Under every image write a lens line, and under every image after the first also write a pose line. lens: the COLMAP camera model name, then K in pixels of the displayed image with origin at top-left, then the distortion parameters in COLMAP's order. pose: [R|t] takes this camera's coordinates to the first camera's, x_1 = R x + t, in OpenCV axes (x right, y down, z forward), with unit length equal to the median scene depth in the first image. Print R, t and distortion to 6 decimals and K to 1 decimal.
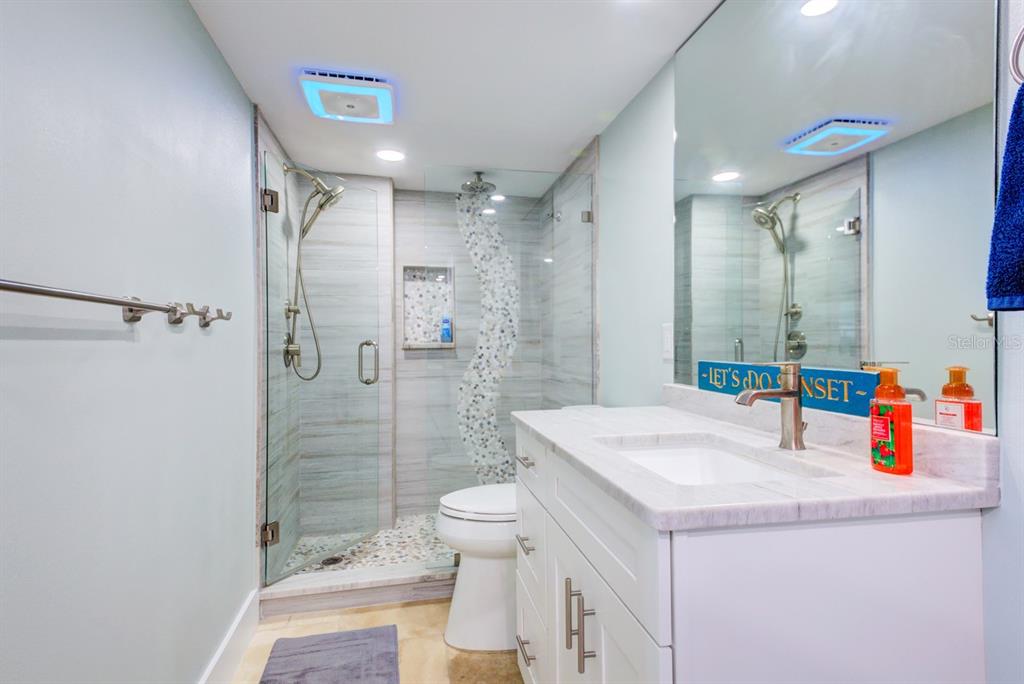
lens RADIAL K [[541.9, 0, 517.6], [0, 541.9, 341.6], [0, 0, 1]] dist [0.019382, -0.000126]
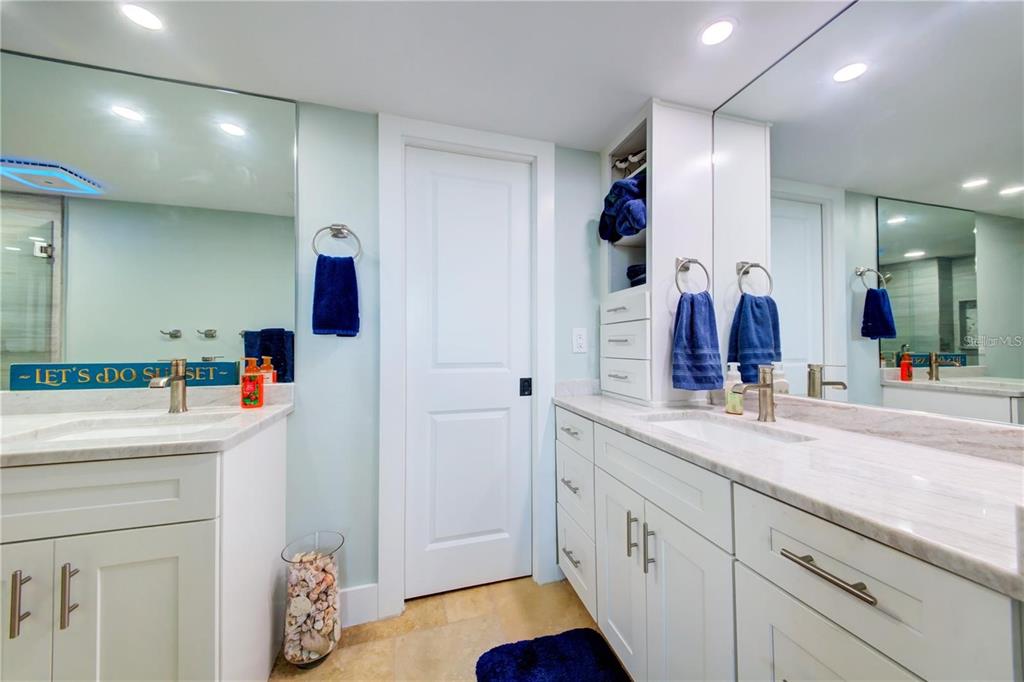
lens RADIAL K [[357.2, 0, 509.7], [0, 357.2, 340.1], [0, 0, 1]] dist [0.023655, -0.000199]
pose [[-0.056945, 0.017376, 0.998226, -0.479182], [0.003846, 0.999845, -0.017184, 0.004049], [-0.998370, 0.002860, -0.057003, 0.059876]]
